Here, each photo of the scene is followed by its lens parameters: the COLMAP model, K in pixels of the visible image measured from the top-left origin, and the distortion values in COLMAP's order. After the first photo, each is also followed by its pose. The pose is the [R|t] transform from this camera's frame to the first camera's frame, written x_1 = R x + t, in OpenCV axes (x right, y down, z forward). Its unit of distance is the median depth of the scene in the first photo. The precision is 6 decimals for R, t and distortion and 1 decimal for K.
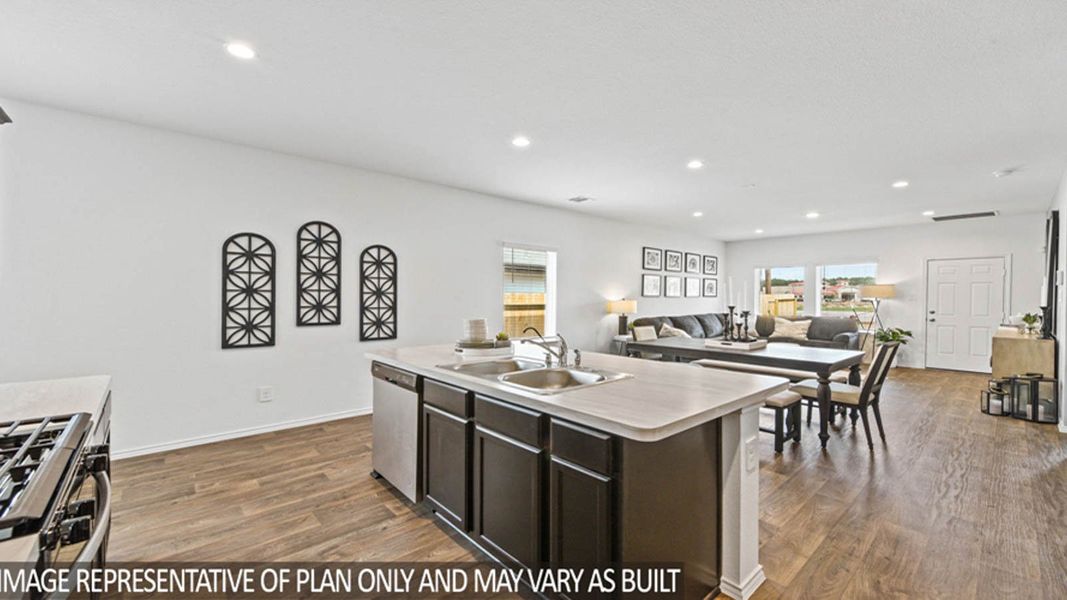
lens RADIAL K [[426.7, 0, 529.2], [0, 426.7, 300.9], [0, 0, 1]] dist [0.007583, -0.002814]
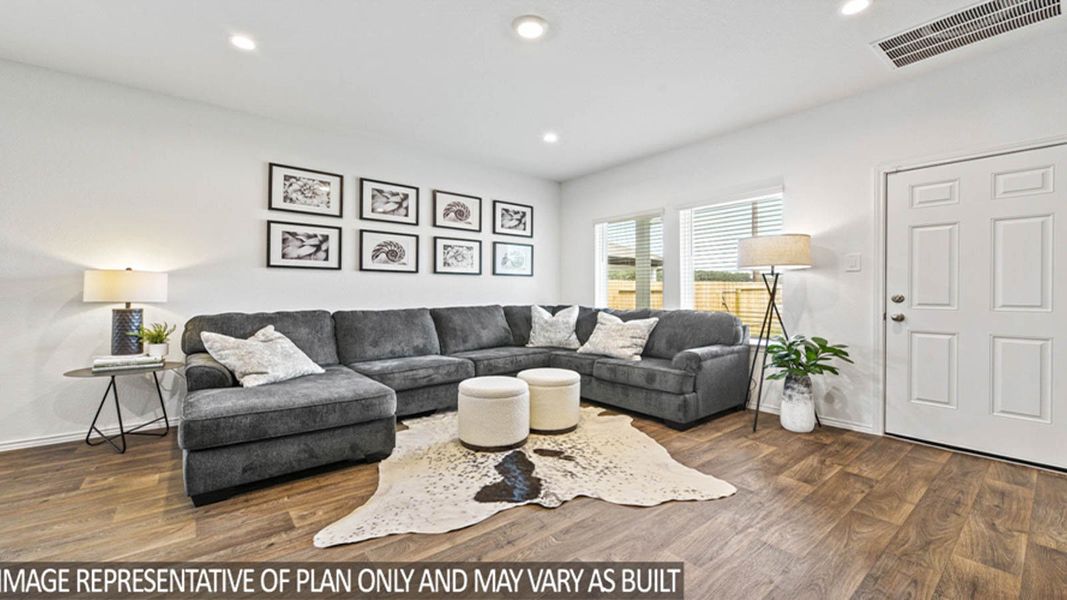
lens RADIAL K [[426.7, 0, 541.5], [0, 426.7, 289.9], [0, 0, 1]] dist [0.007583, -0.002814]
pose [[0.998840, -0.003763, -0.048010, 0.582722], [0.002842, 0.999811, -0.019240, 0.023126], [0.048074, 0.019081, 0.998662, 0.540898]]
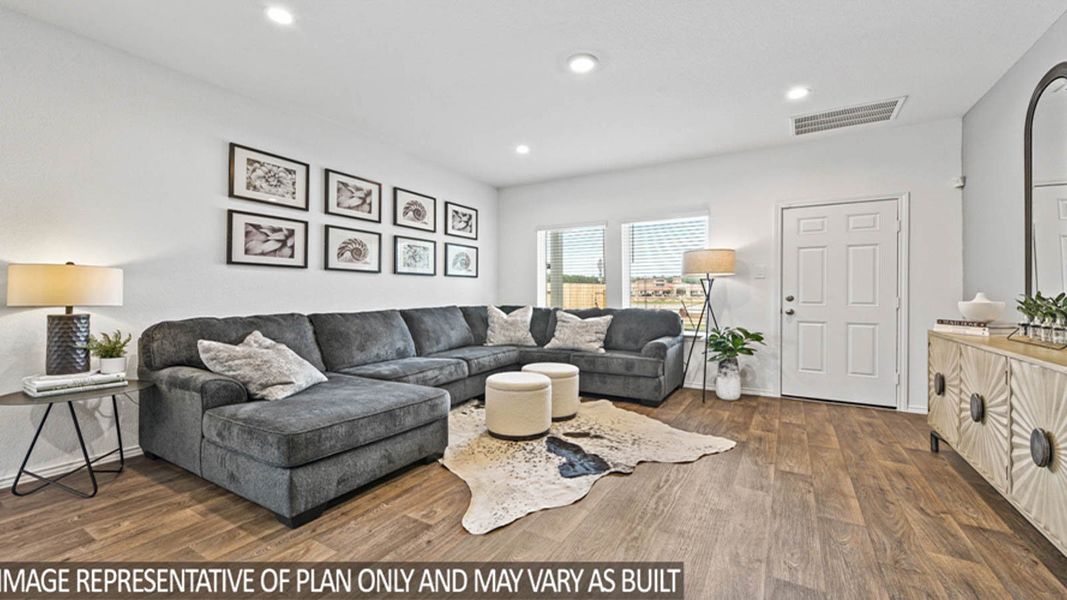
lens RADIAL K [[426.7, 0, 535.7], [0, 426.7, 289.9], [0, 0, 1]] dist [0.007583, -0.002814]
pose [[0.952648, 0.000302, 0.304076, 0.415001], [0.005570, 0.999814, -0.018444, 0.021916], [-0.304026, 0.019264, 0.952469, 0.523502]]
